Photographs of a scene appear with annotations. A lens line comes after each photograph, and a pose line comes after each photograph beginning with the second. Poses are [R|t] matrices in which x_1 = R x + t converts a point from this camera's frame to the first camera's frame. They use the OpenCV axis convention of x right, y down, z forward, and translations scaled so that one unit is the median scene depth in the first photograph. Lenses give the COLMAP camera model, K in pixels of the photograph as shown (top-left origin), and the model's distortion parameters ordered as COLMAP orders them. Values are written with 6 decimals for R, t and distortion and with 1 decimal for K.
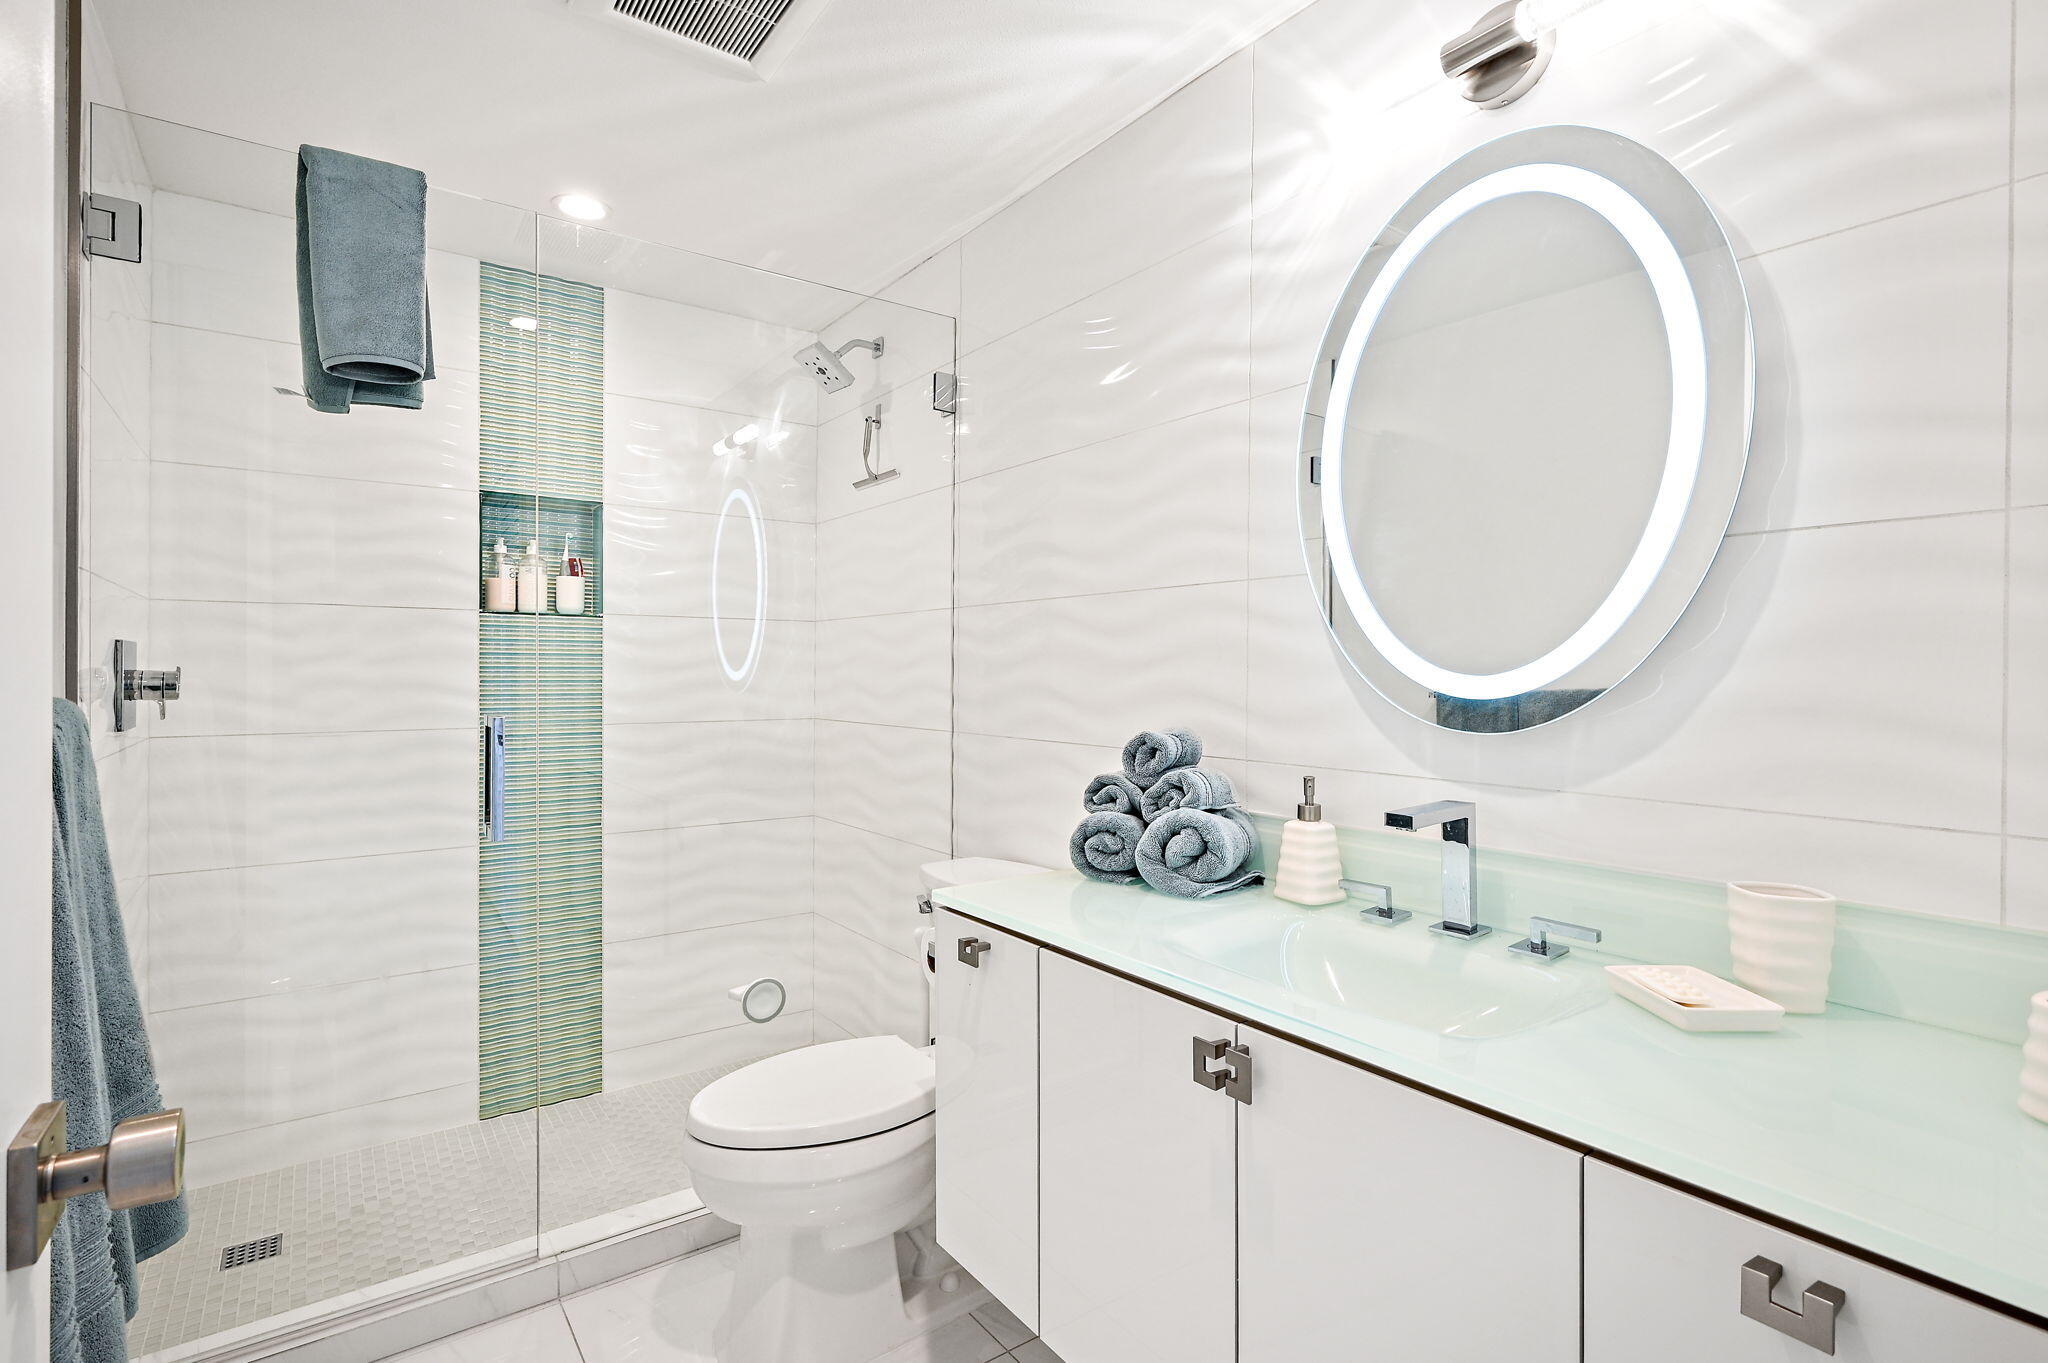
lens RADIAL K [[959.9, 0, 1025.0], [0, 959.9, 678.7], [0, 0, 1]] dist [-0.000434, 0.000035]
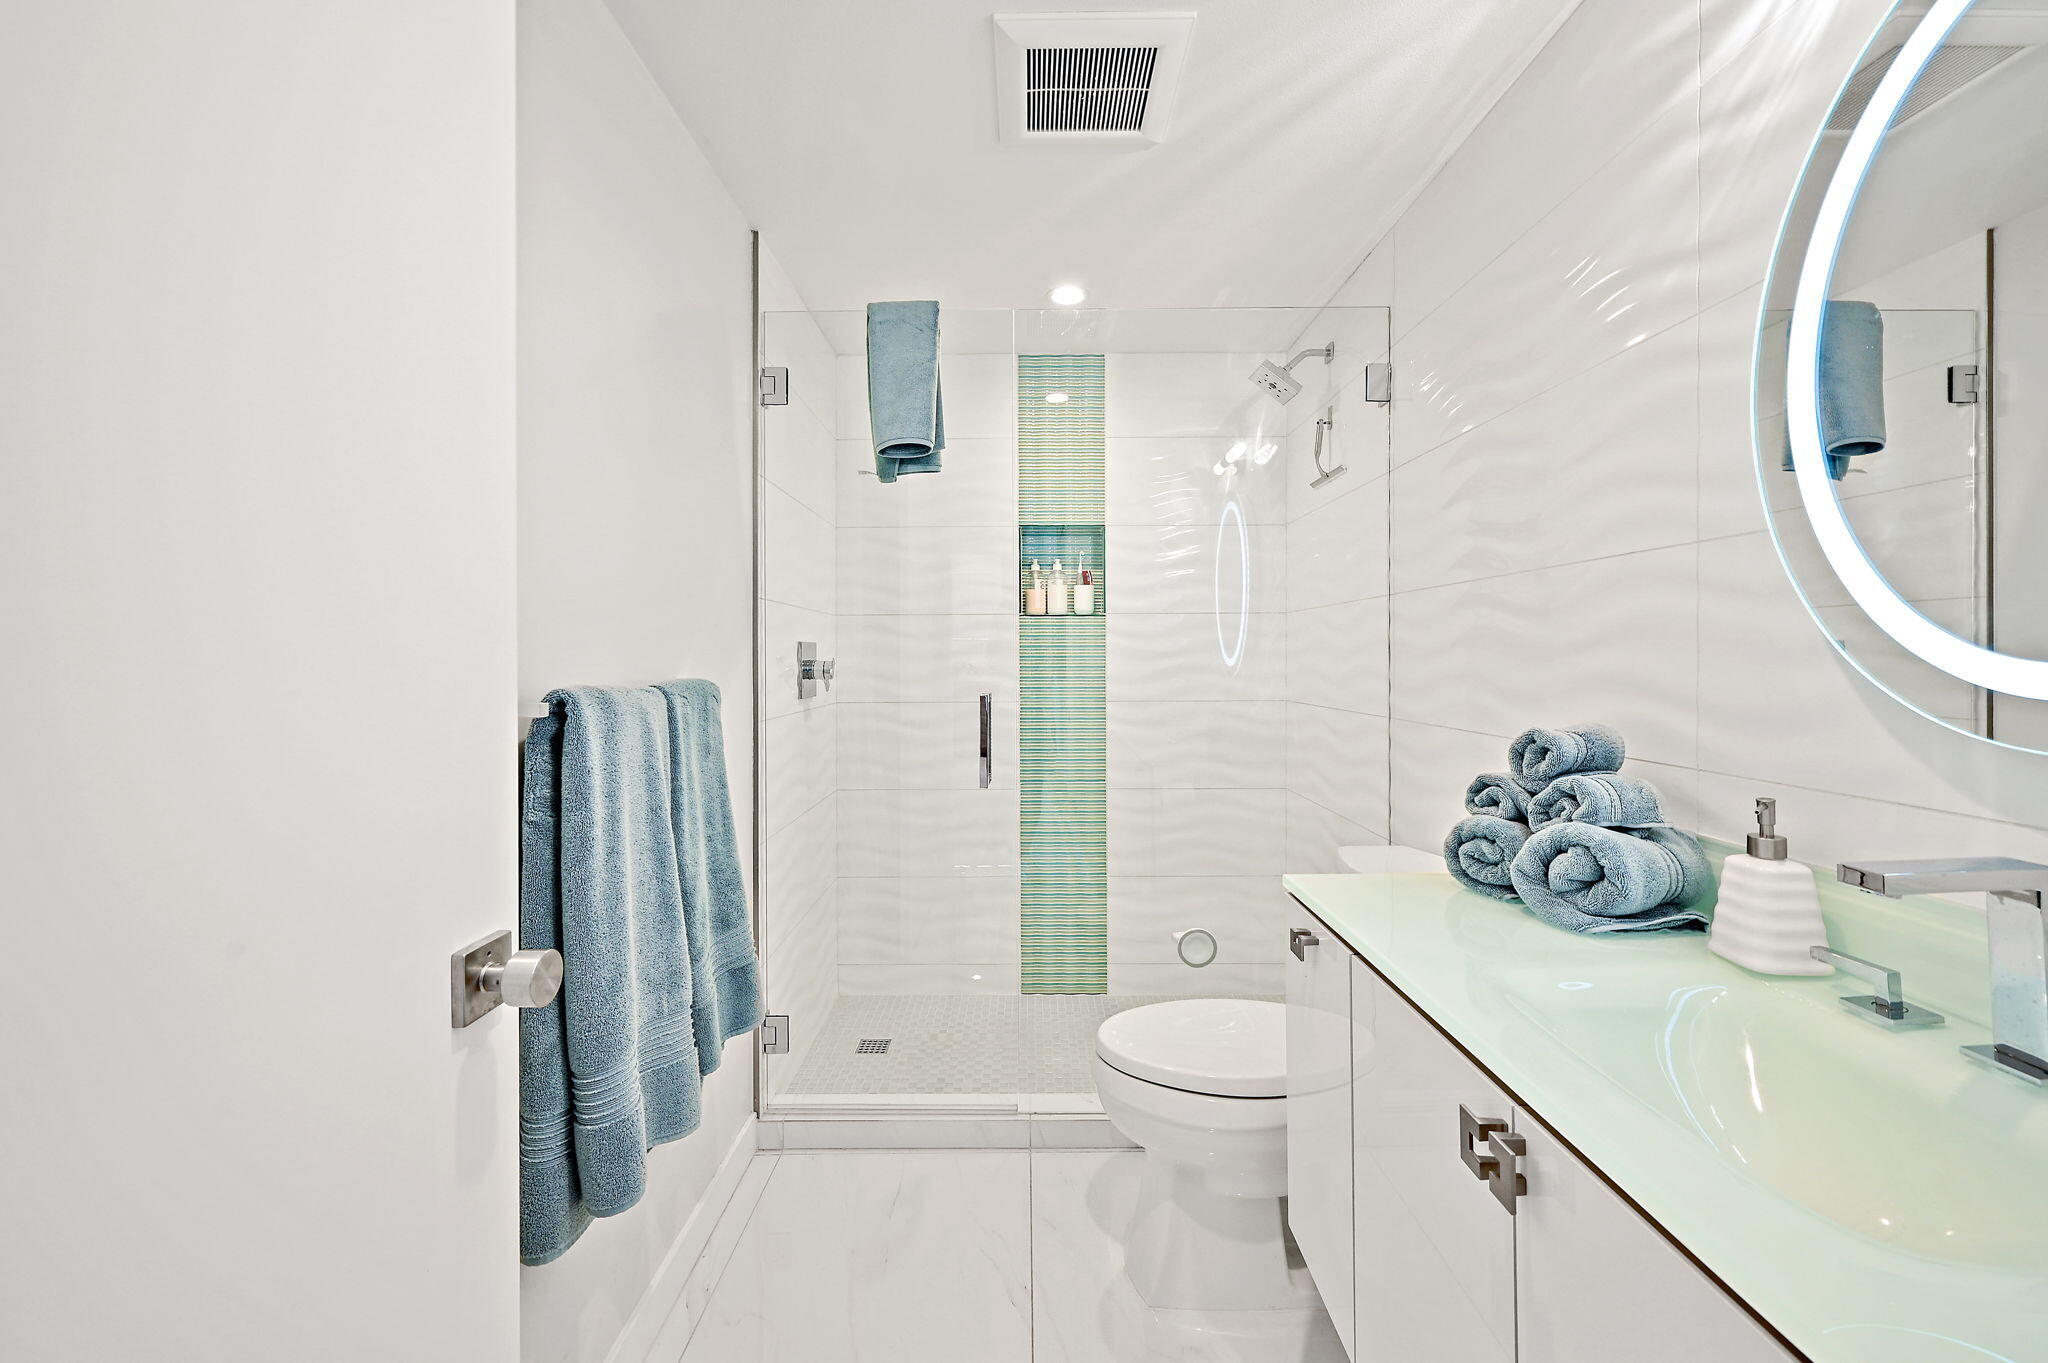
lens RADIAL K [[812.3, 0, 1037.9], [0, 812.3, 659.3], [0, 0, 1]] dist [-0.000331, 0.000305]
pose [[0.811625, -0.004300, -0.584163, 0.173995], [0.001613, 0.999986, -0.005120, -0.003372], [0.584177, 0.003214, 0.811620, 0.133281]]
